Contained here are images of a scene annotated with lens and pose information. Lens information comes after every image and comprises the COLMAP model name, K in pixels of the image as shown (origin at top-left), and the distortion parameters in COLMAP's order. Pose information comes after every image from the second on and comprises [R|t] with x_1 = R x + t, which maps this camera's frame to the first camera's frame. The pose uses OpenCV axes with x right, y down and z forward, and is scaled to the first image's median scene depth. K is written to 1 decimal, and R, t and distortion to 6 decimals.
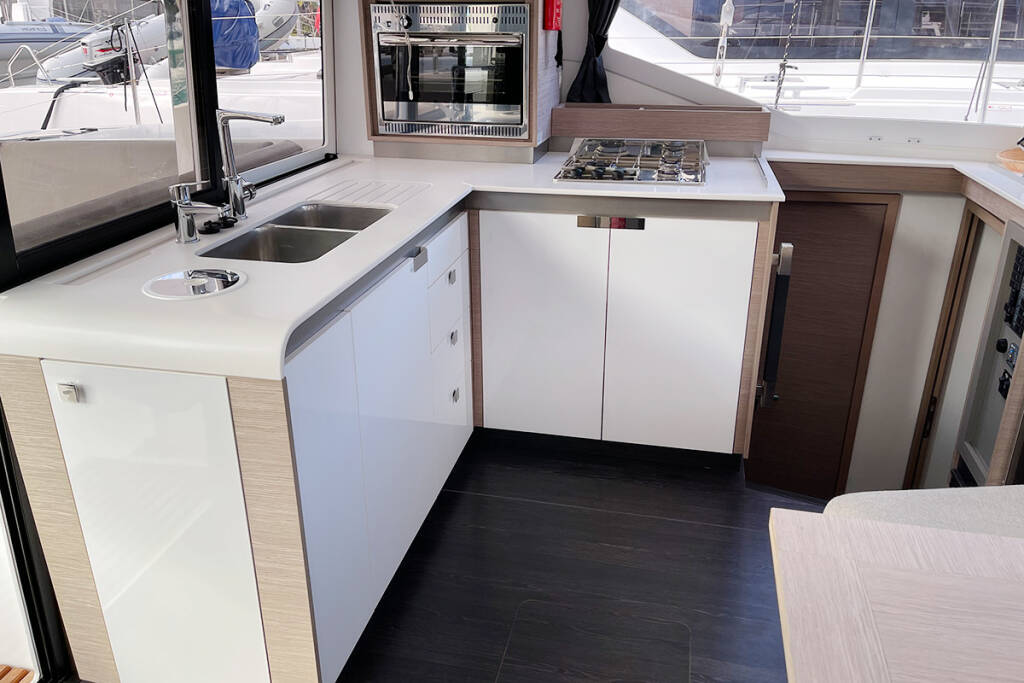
lens RADIAL K [[803.0, 0, 520.4], [0, 803.0, 339.9], [0, 0, 1]] dist [0.069300, -0.123209]
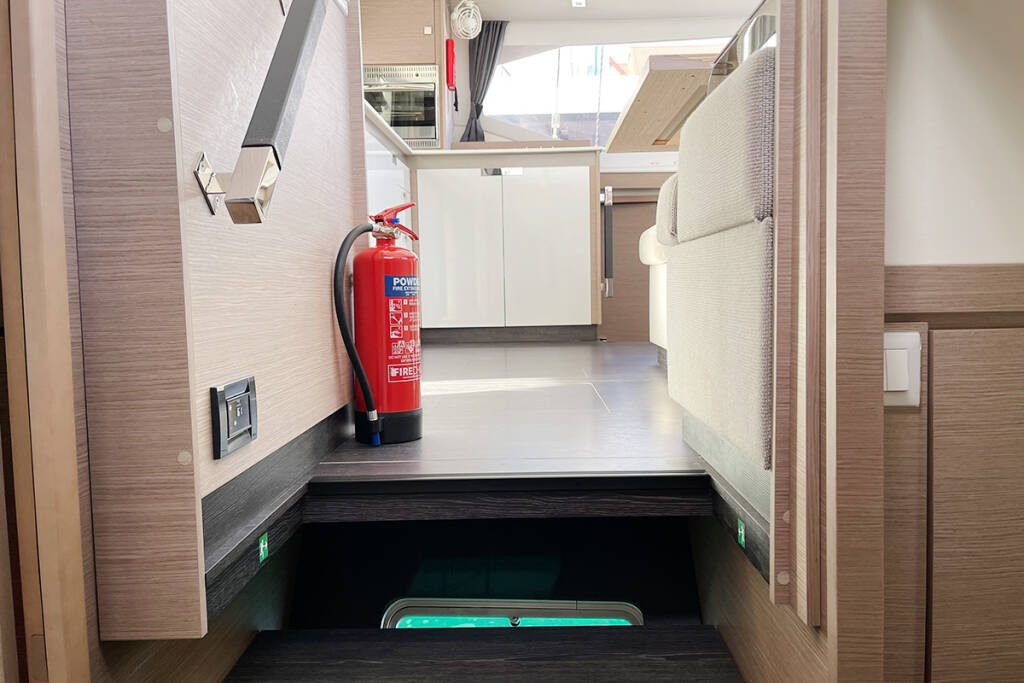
lens RADIAL K [[803.0, 0, 520.4], [0, 803.0, 339.9], [0, 0, 1]] dist [0.069300, -0.123209]
pose [[0.980229, -0.032871, 0.195116, -0.153737], [0.091249, 0.950082, -0.298358, 0.574953], [-0.175569, 0.310263, 0.934298, -0.353026]]
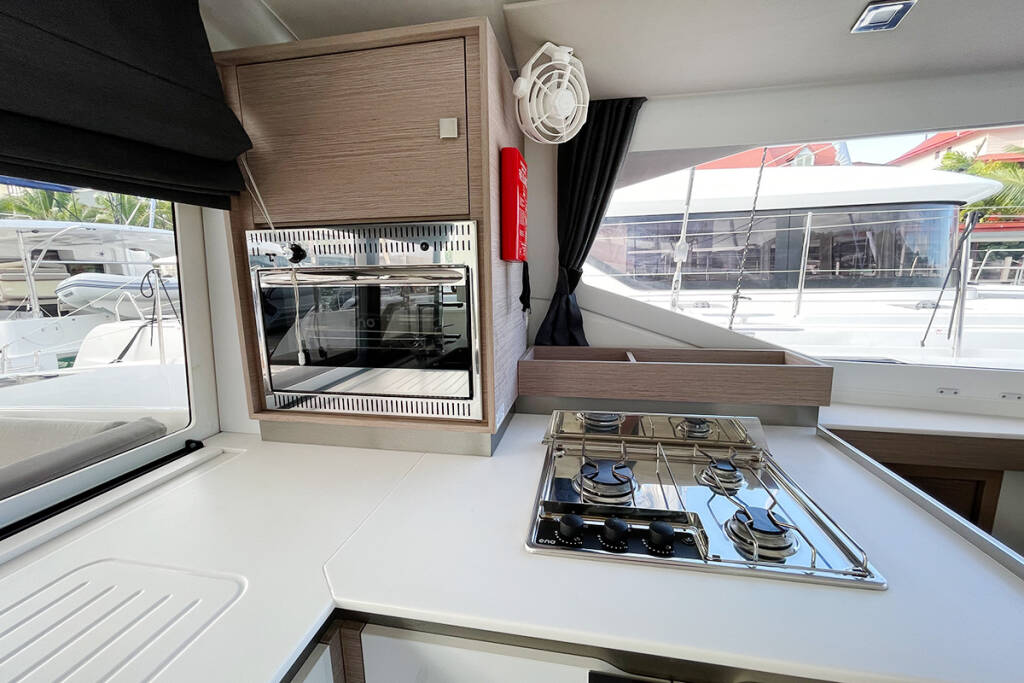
lens RADIAL K [[414.3, 0, 509.1], [0, 414.3, 340.3], [0, 0, 1]] dist [-0.000235, -0.000078]
pose [[0.999627, -0.024556, 0.011982, 0.028759], [0.026547, 0.976653, -0.213177, -0.241804], [-0.006468, 0.213416, 0.976940, 0.669426]]
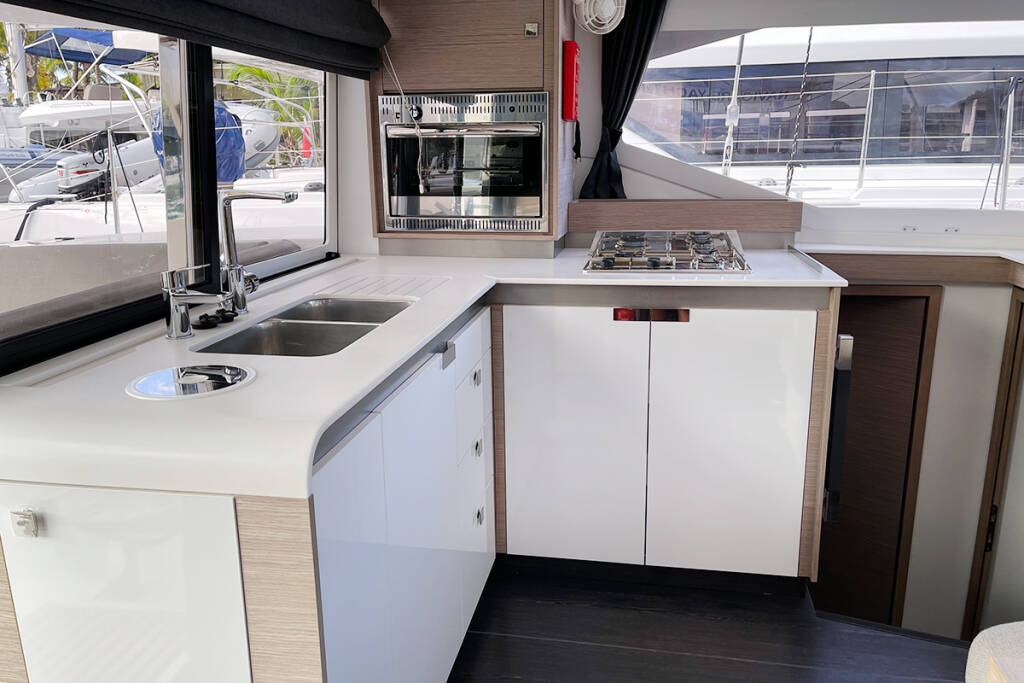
lens RADIAL K [[803.0, 0, 520.4], [0, 803.0, 339.9], [0, 0, 1]] dist [0.069300, -0.123209]
pose [[0.999080, -0.020546, 0.037655, -0.059948], [0.025920, 0.988602, -0.148302, 0.009987], [-0.034179, 0.149141, 0.988225, 0.105675]]
